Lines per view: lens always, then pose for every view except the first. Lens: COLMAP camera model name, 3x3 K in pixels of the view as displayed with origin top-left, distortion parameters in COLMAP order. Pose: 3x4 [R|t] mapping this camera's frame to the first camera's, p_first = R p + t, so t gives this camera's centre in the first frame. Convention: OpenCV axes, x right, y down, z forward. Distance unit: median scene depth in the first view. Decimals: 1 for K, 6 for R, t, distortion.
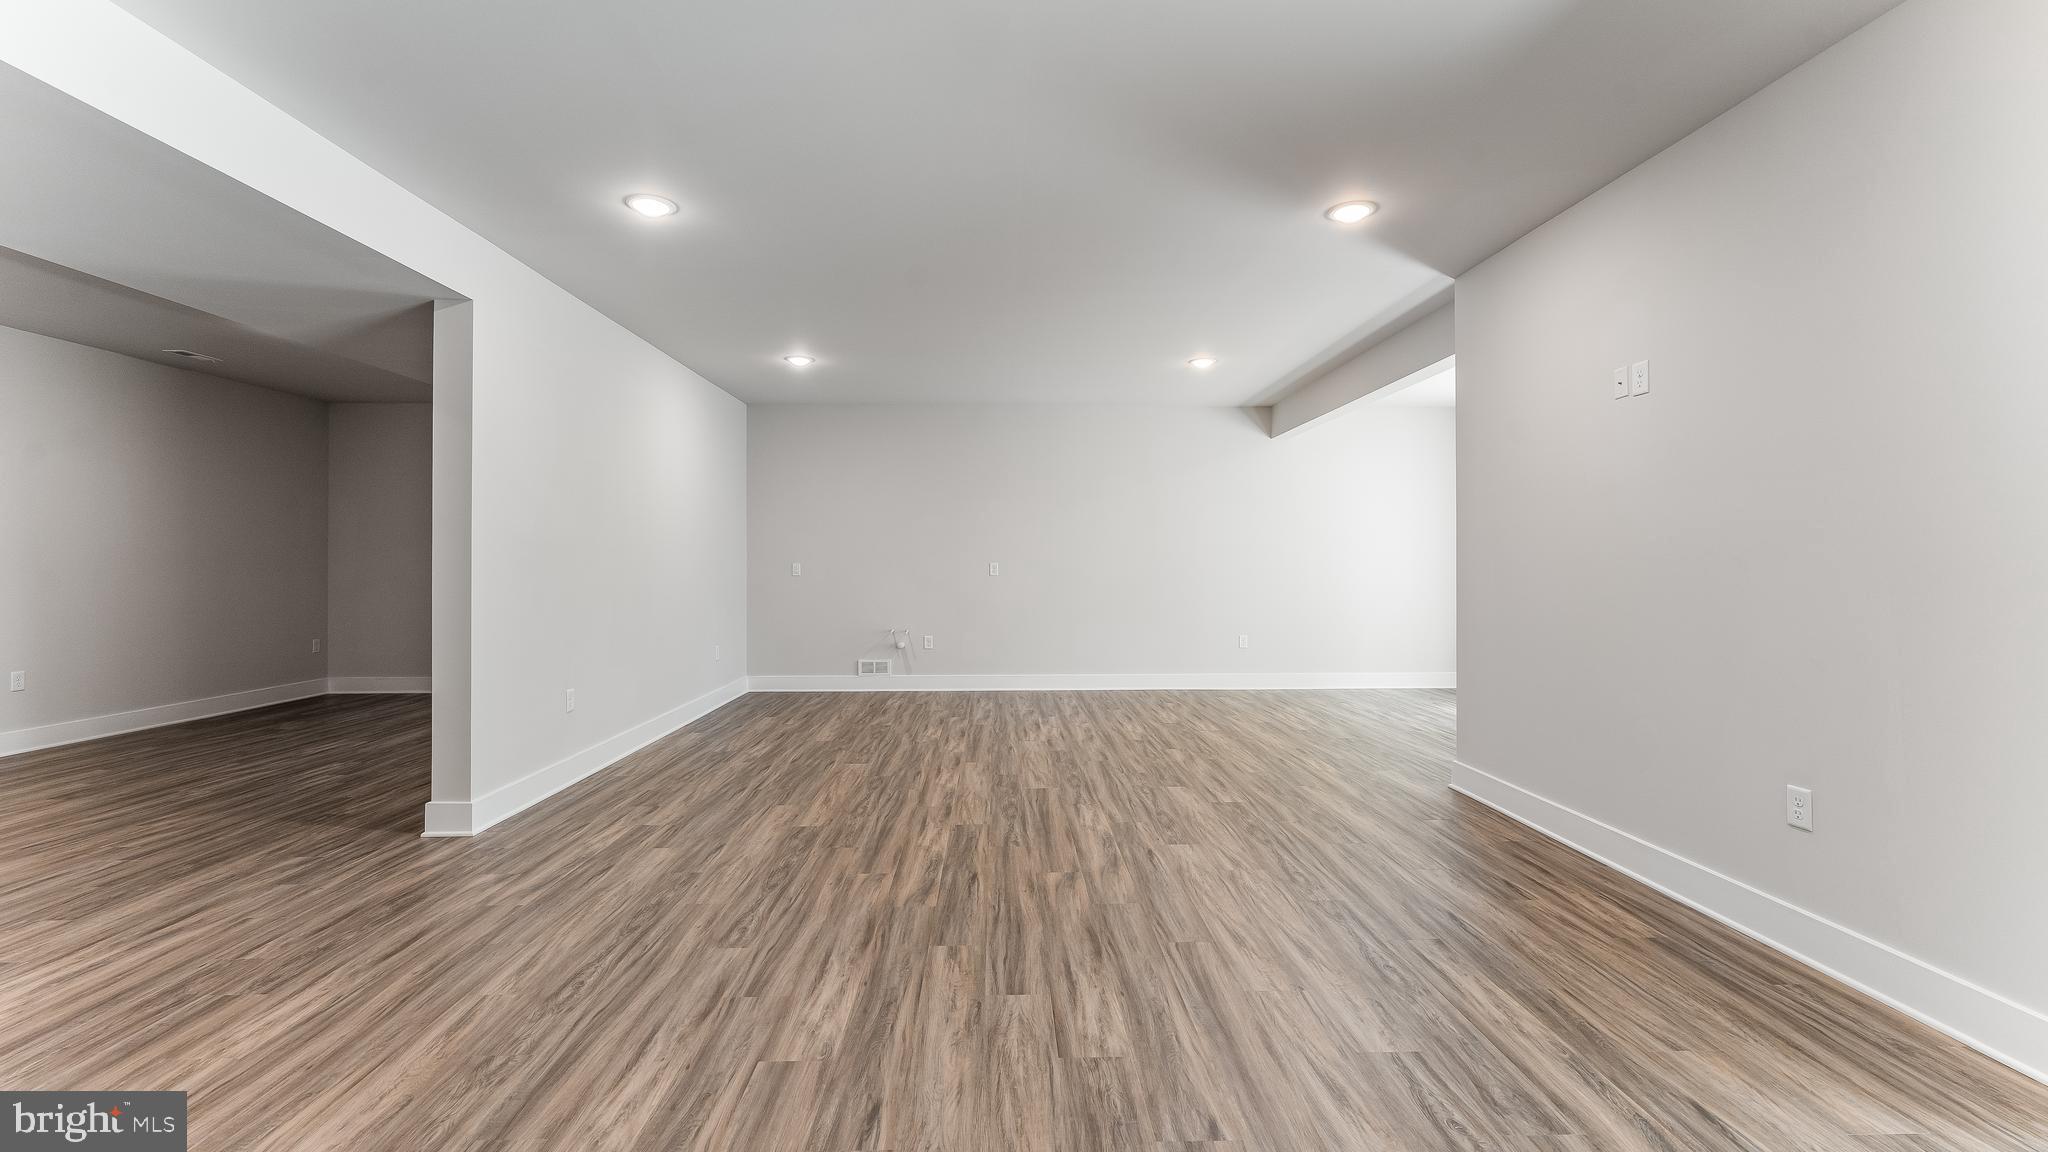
lens RADIAL K [[846.0, 0, 1024.2], [0, 846.0, 564.3], [0, 0, 1]] dist [-0.002033, -0.000298]
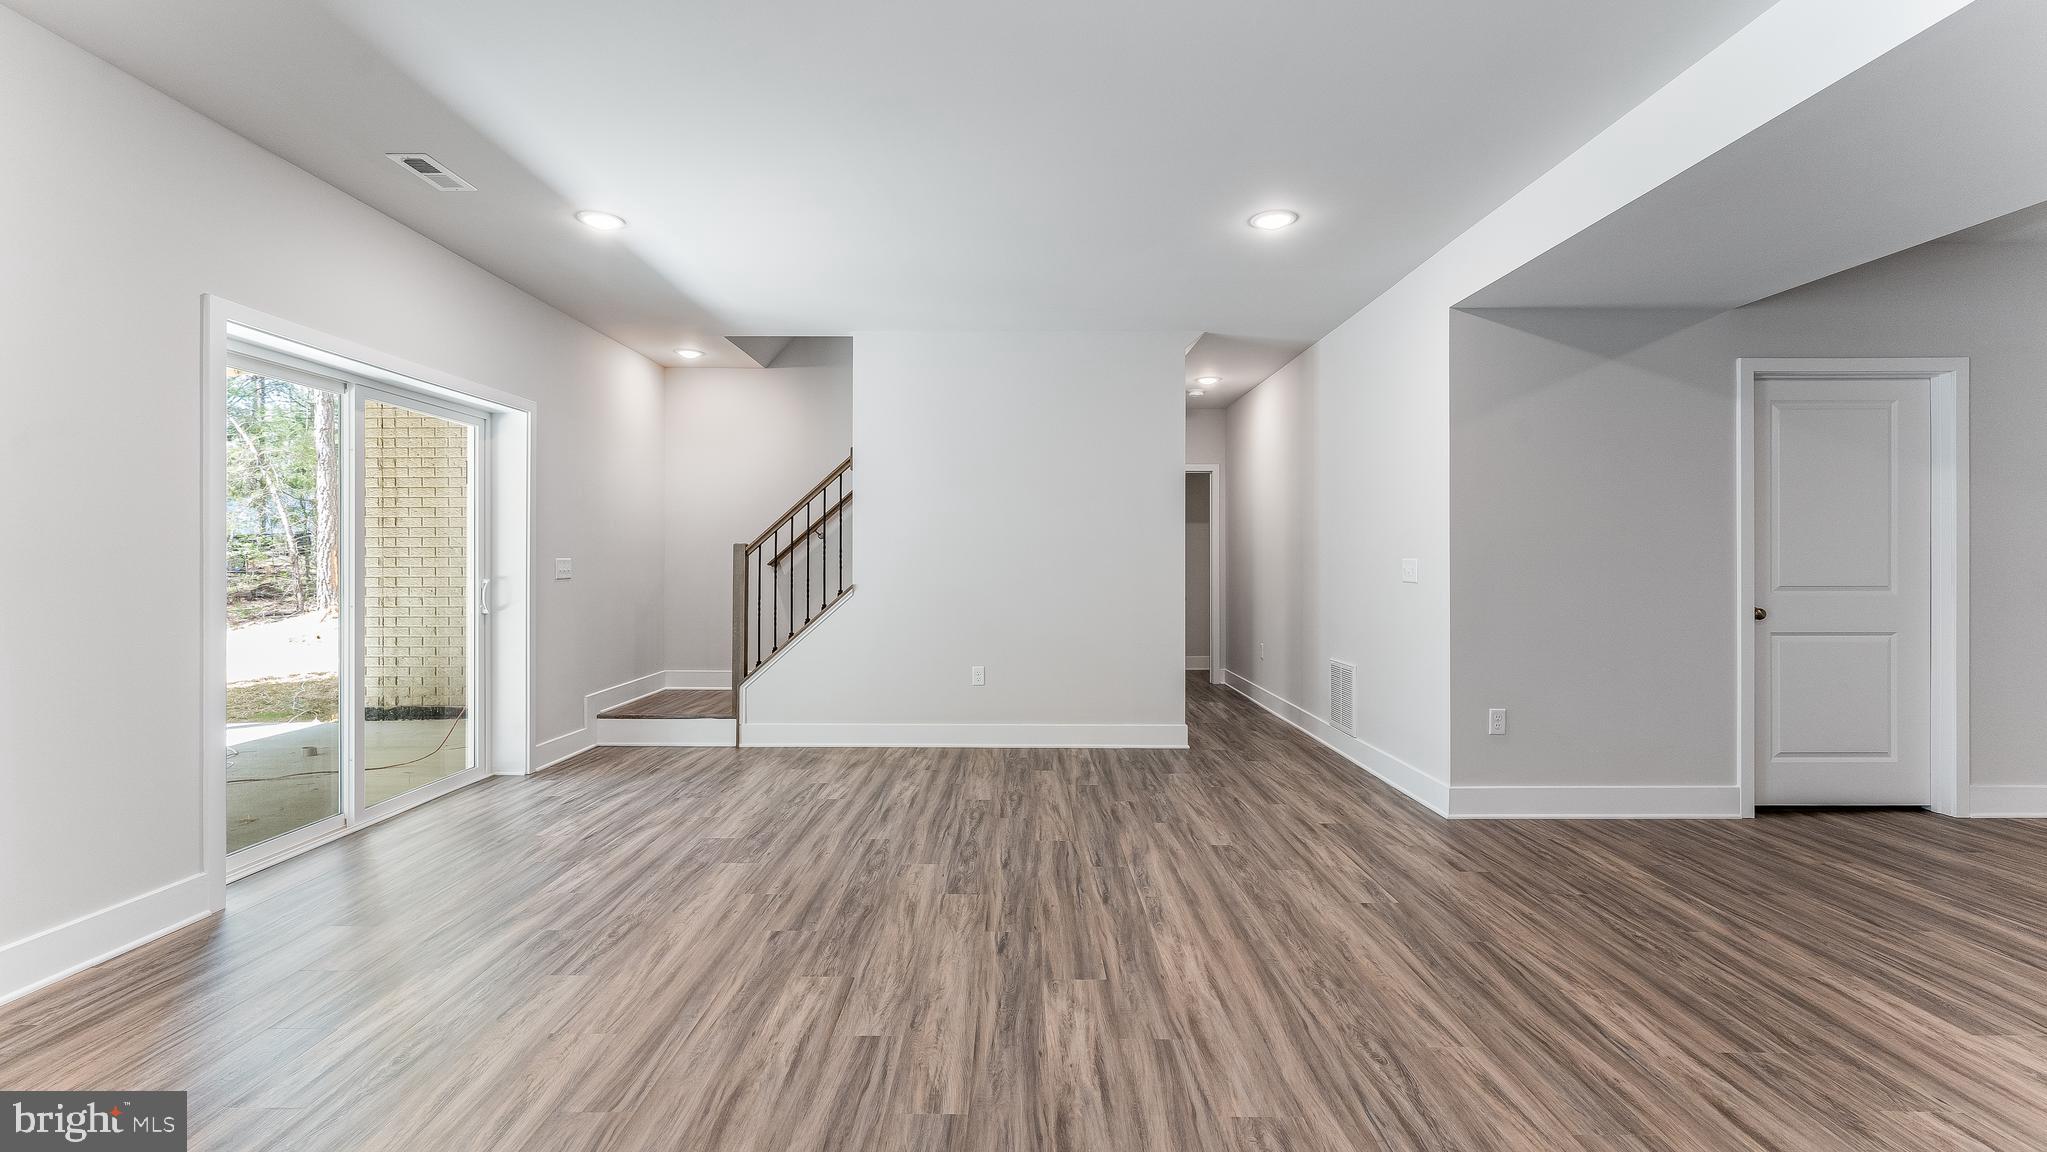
lens RADIAL K [[845.6, 0, 1023.7], [0, 845.6, 564.3], [0, 0, 1]] dist [-0.002033, -0.000298]
pose [[-0.999663, 0.000007, 0.025967, -0.204078], [0.000114, 0.999992, 0.004121, -0.001123], [-0.025967, 0.004123, -0.999654, 1.955746]]
